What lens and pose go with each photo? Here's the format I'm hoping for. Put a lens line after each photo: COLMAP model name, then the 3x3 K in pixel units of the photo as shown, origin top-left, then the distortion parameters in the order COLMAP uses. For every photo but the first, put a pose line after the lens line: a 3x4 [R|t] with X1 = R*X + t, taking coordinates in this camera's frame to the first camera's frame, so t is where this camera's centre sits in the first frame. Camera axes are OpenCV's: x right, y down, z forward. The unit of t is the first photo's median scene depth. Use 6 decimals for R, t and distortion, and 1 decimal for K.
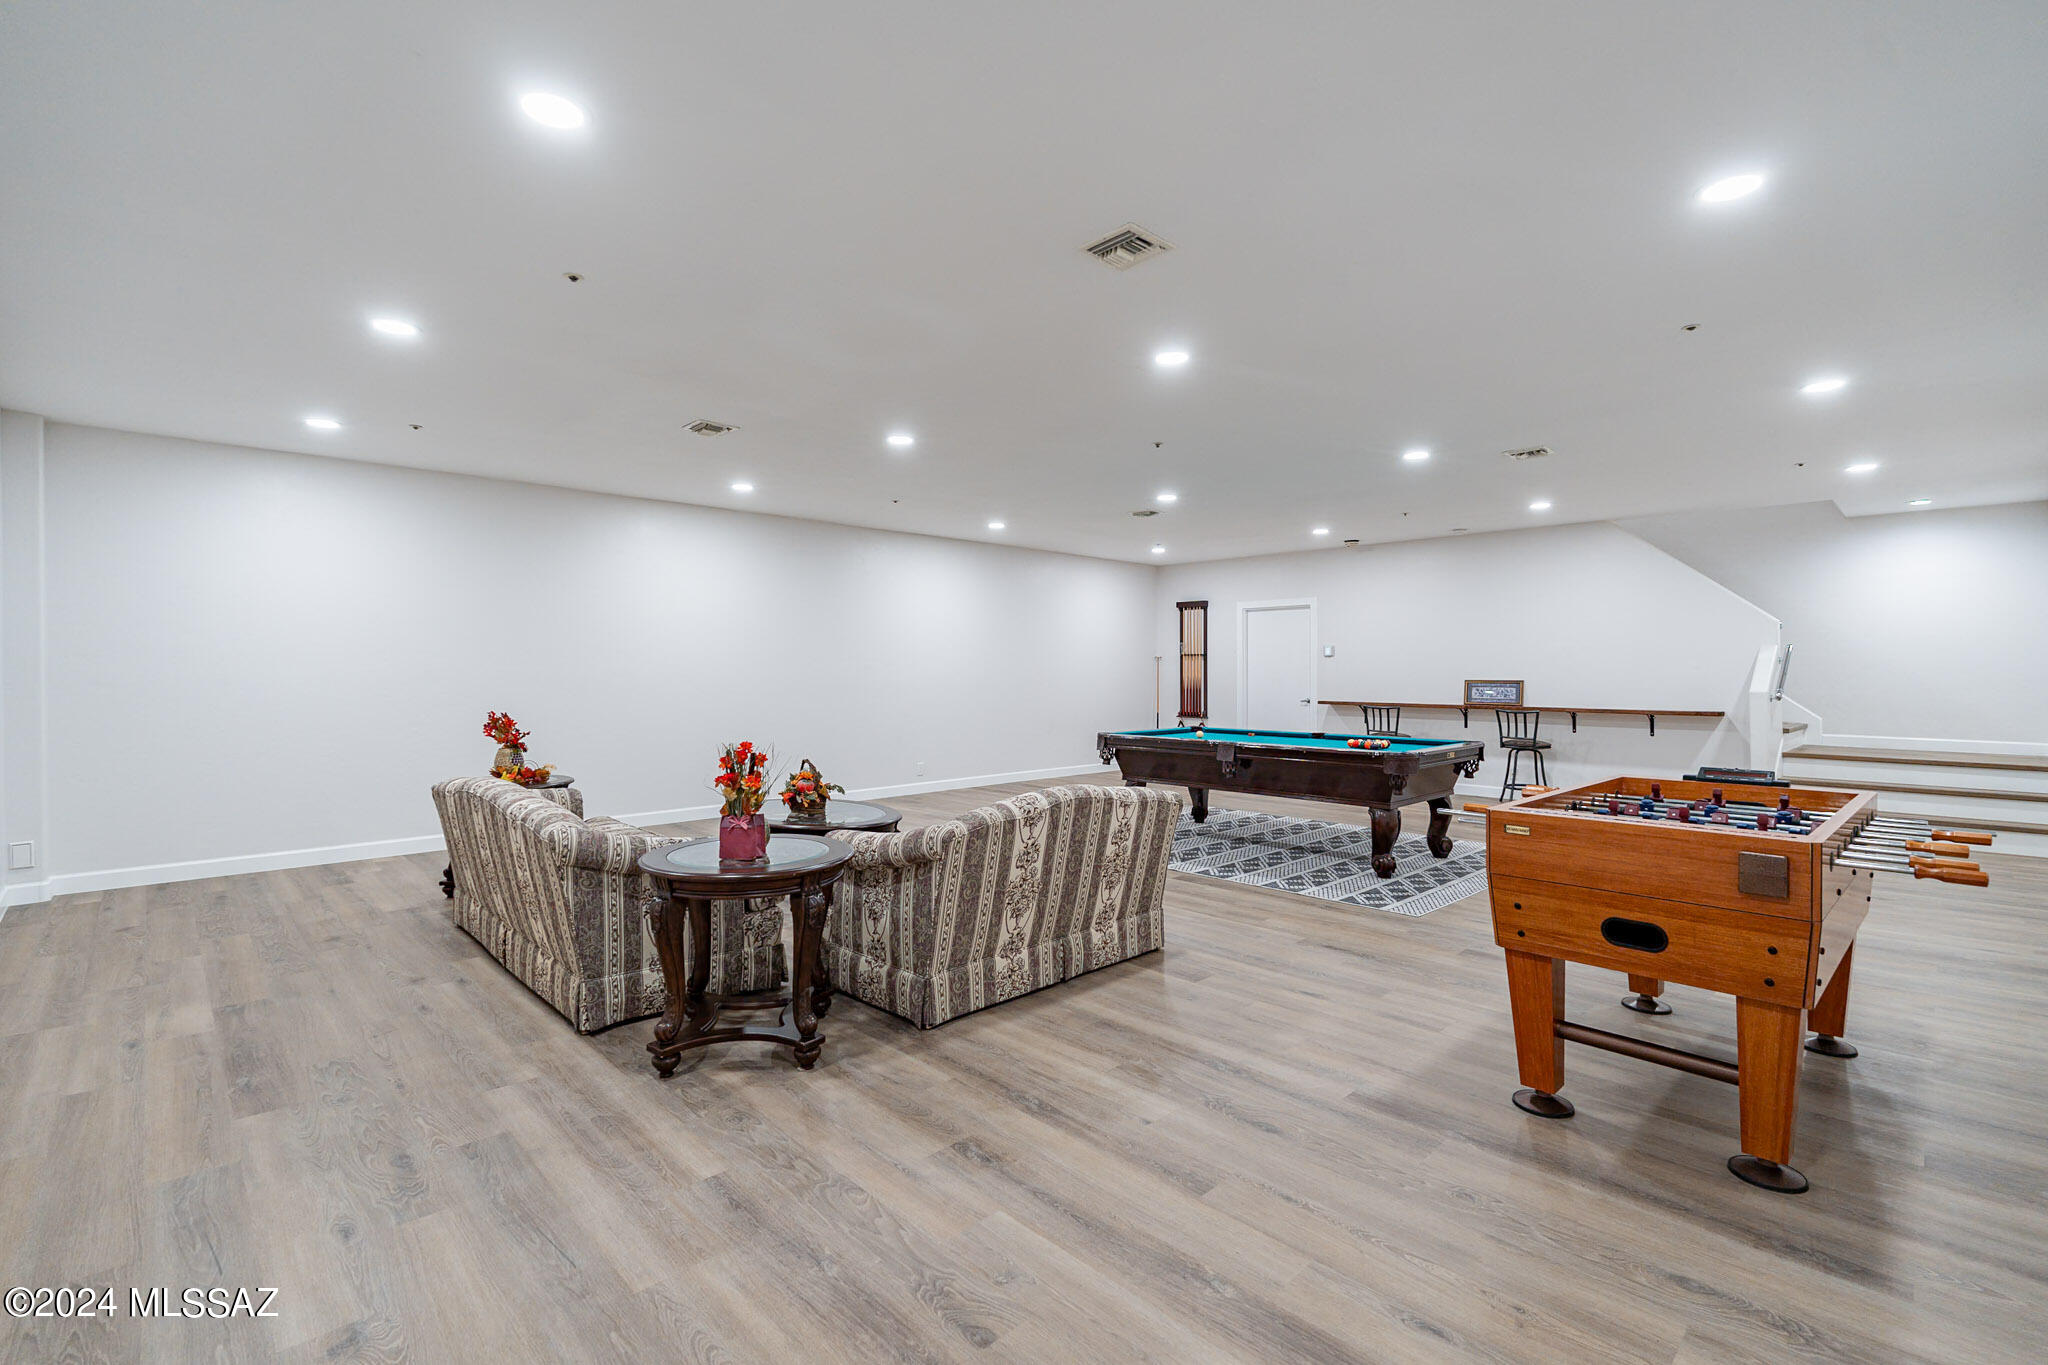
lens RADIAL K [[901.0, 0, 1021.6], [0, 901.0, 674.1], [0, 0, 1]] dist [-0.001089, 0.000399]
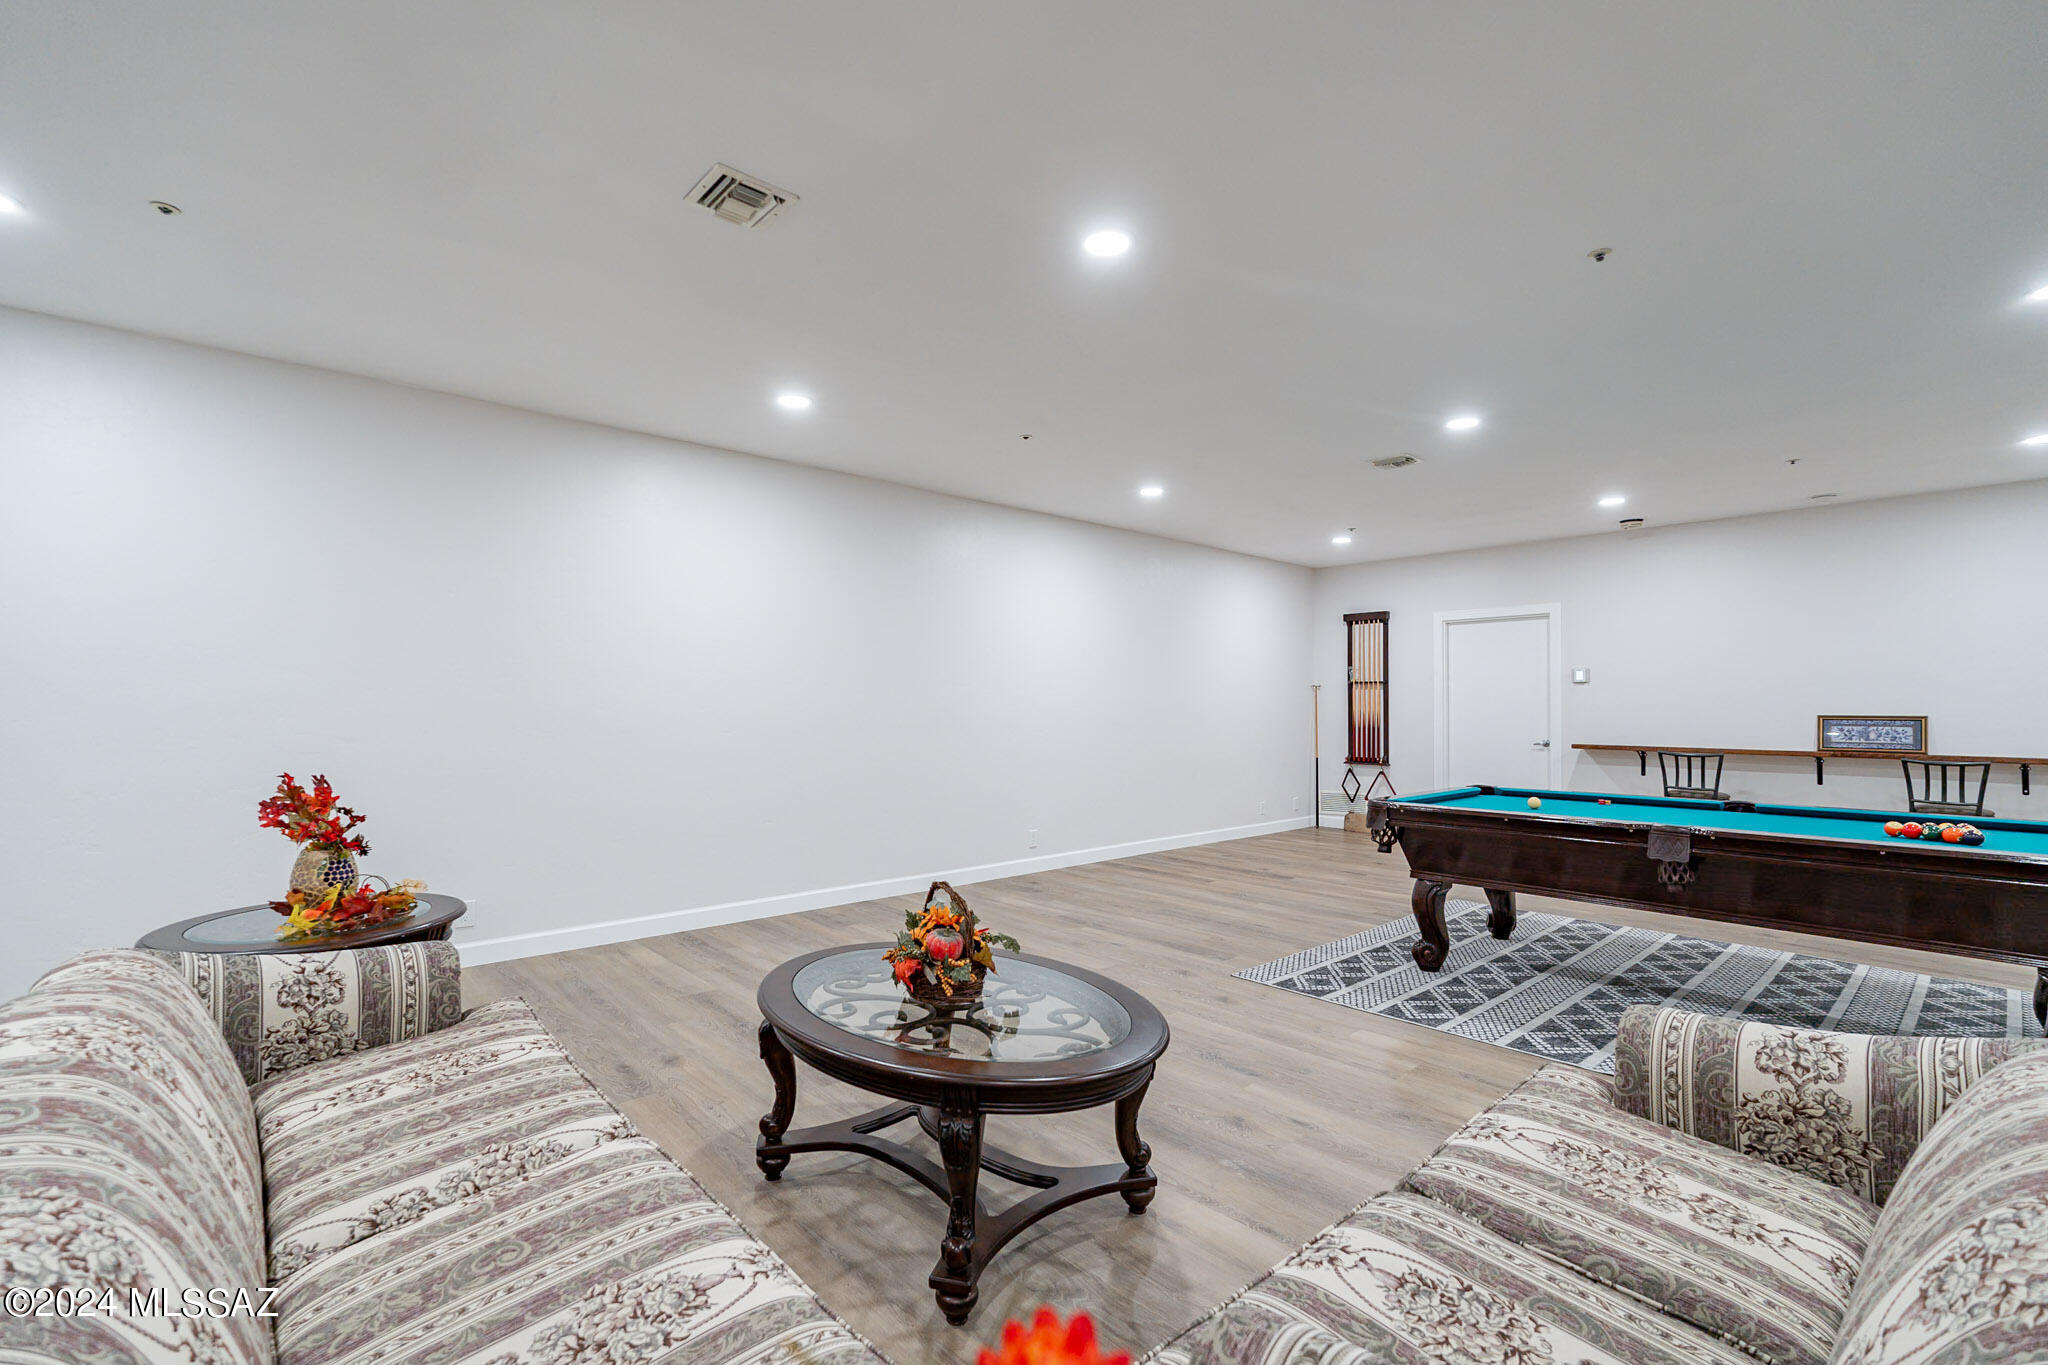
lens RADIAL K [[901.0, 0, 1026.0], [0, 901.0, 700.2], [0, 0, 1]] dist [-0.001089, 0.000399]
pose [[0.999550, 0.001311, -0.029971, -0.103275], [-0.001670, 0.999927, -0.011957, 0.004200], [0.029953, 0.012002, 0.999479, 0.306248]]
